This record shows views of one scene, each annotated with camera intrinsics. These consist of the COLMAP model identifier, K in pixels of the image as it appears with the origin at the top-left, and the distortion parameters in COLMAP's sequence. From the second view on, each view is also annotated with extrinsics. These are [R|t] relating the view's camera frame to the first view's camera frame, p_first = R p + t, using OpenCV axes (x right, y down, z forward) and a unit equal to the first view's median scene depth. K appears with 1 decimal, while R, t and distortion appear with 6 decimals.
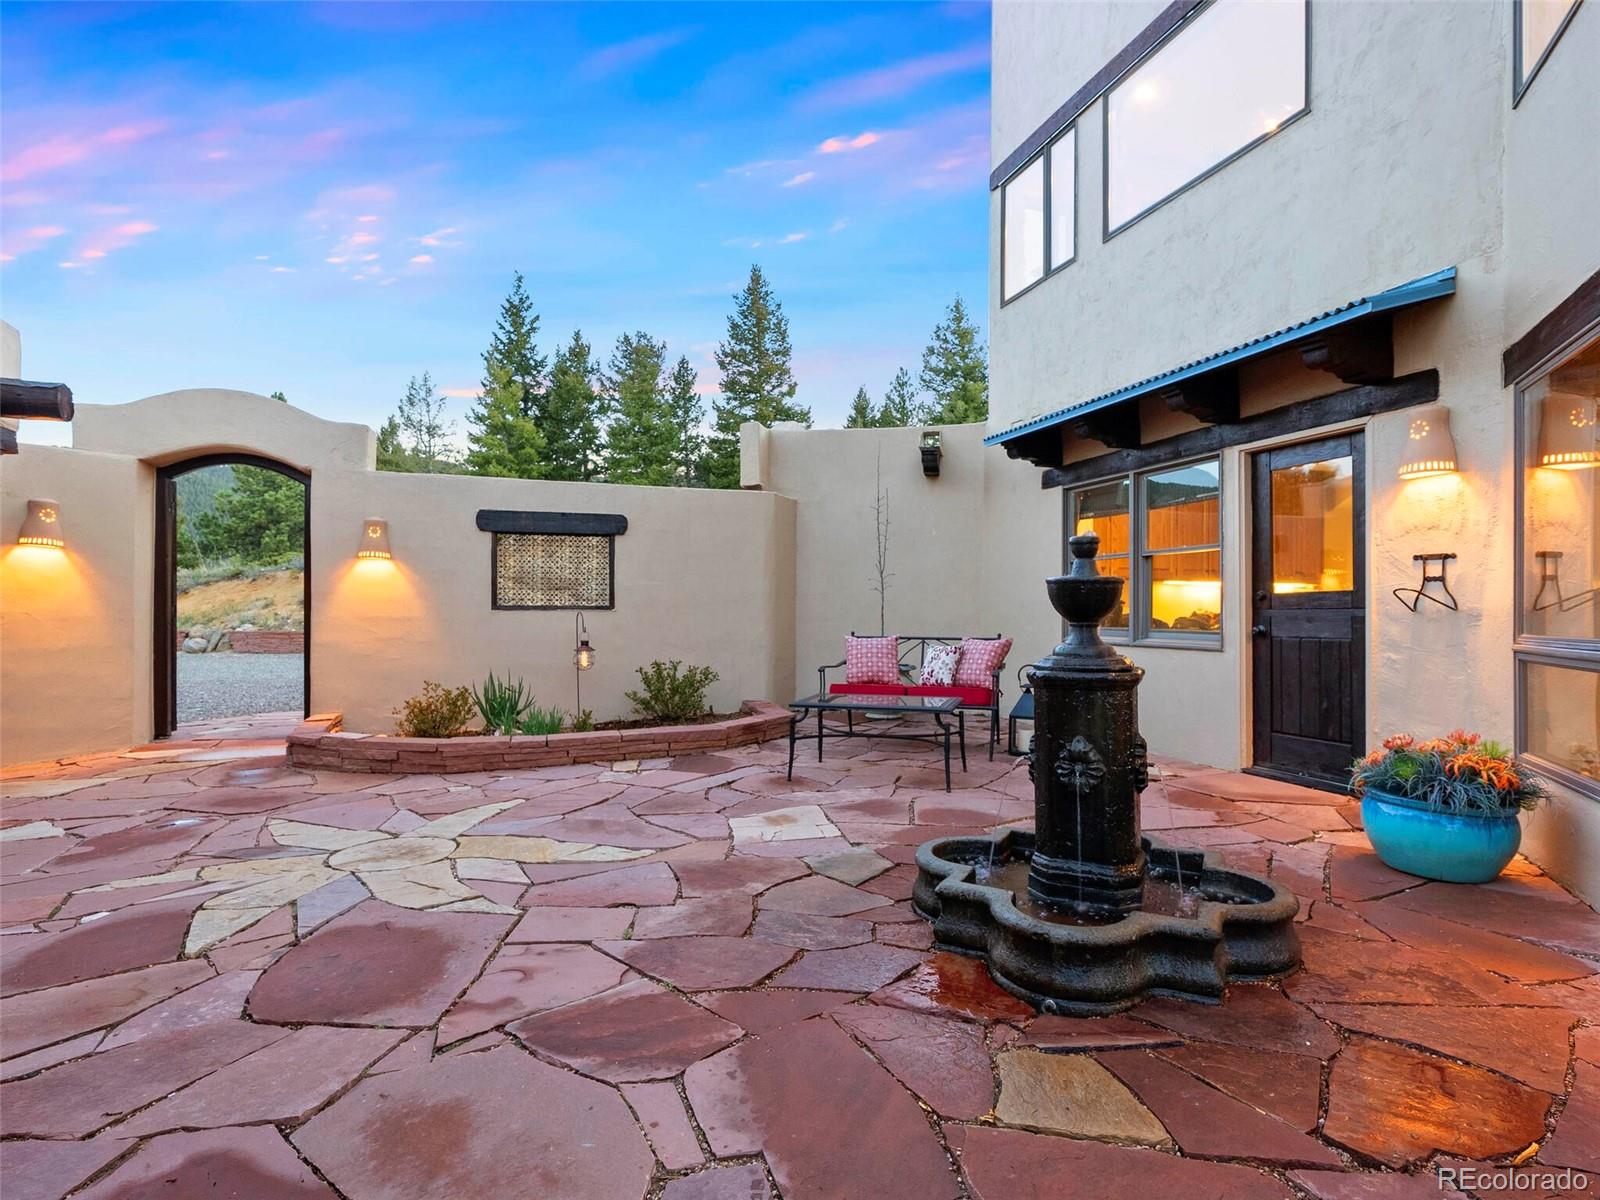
lens RADIAL K [[803.1, 0, 800.0], [0, 803.1, 600.0], [0, 0, 1]] dist [0.002517, 0.000188]
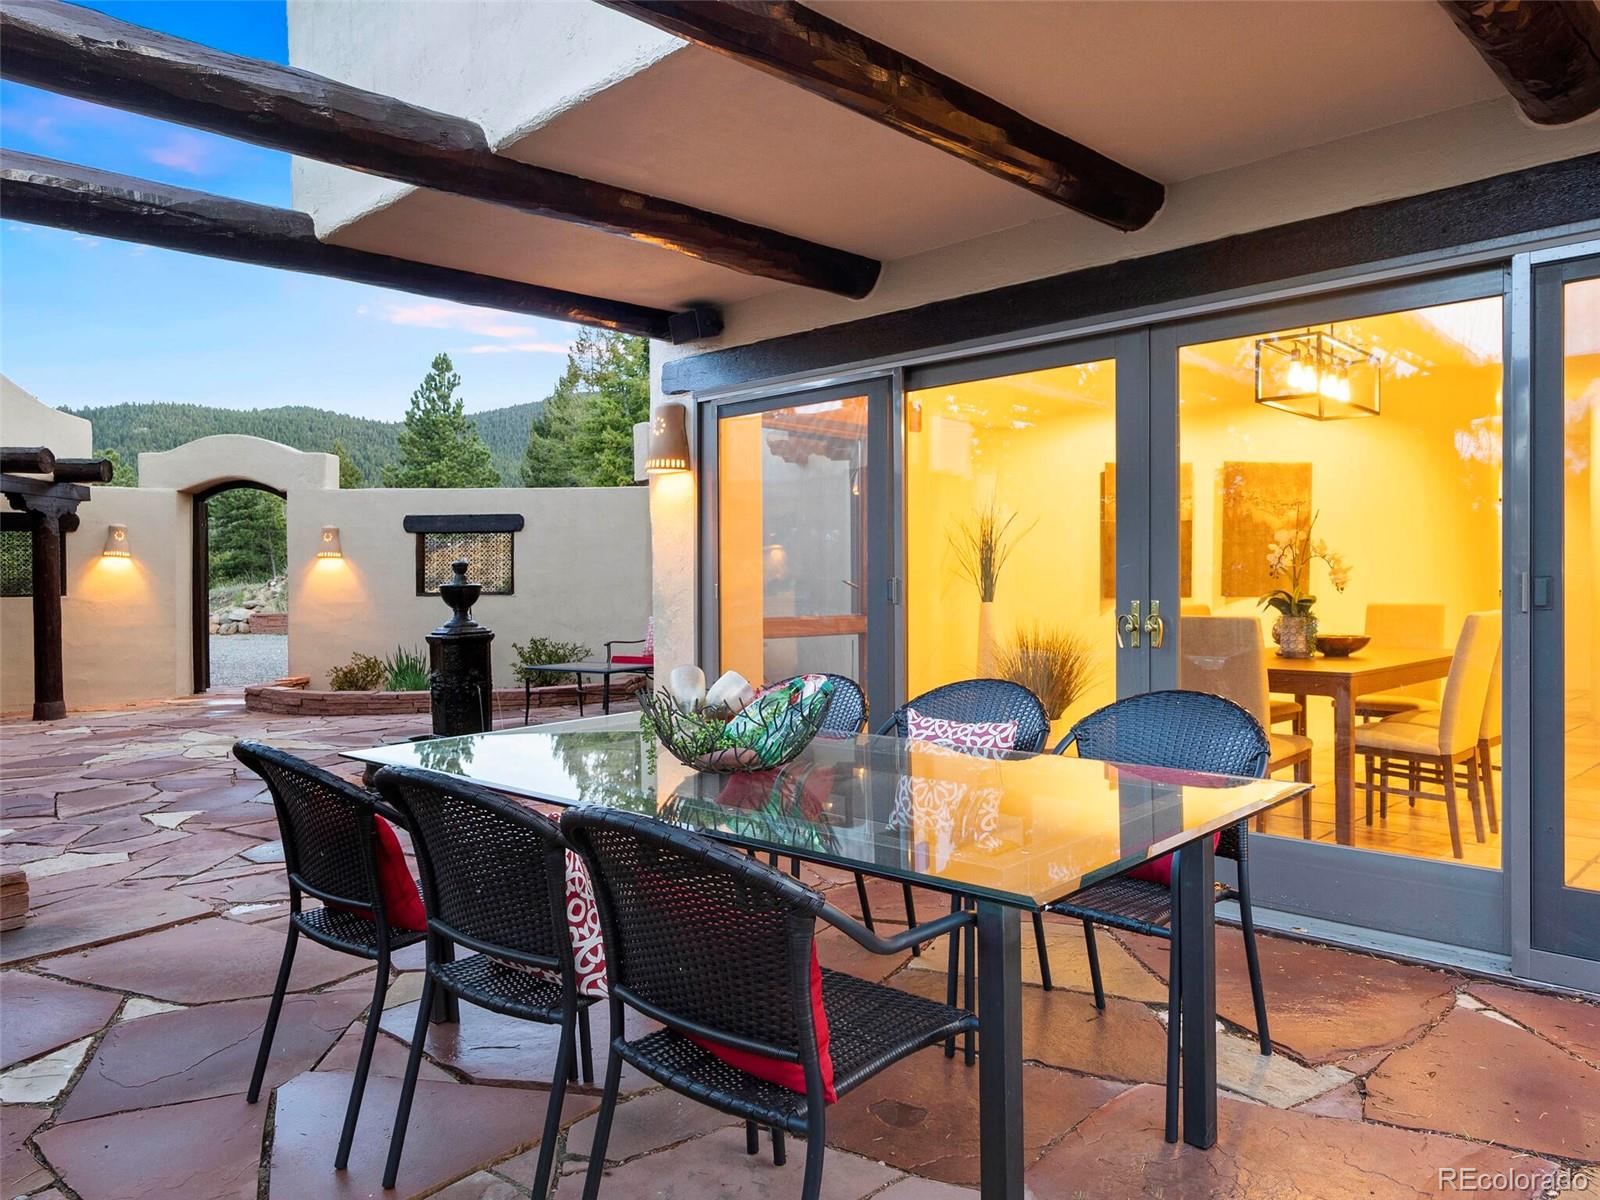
lens RADIAL K [[1099.1, 0, 800.0], [0, 1099.1, 600.0], [0, 0, 1]] dist [-0.001324, 0.001264]
pose [[0.951515, -0.006770, -0.307526, 0.735507], [0.015698, 0.999524, 0.026568, -0.018955], [0.307200, -0.030108, 0.951169, -0.449580]]
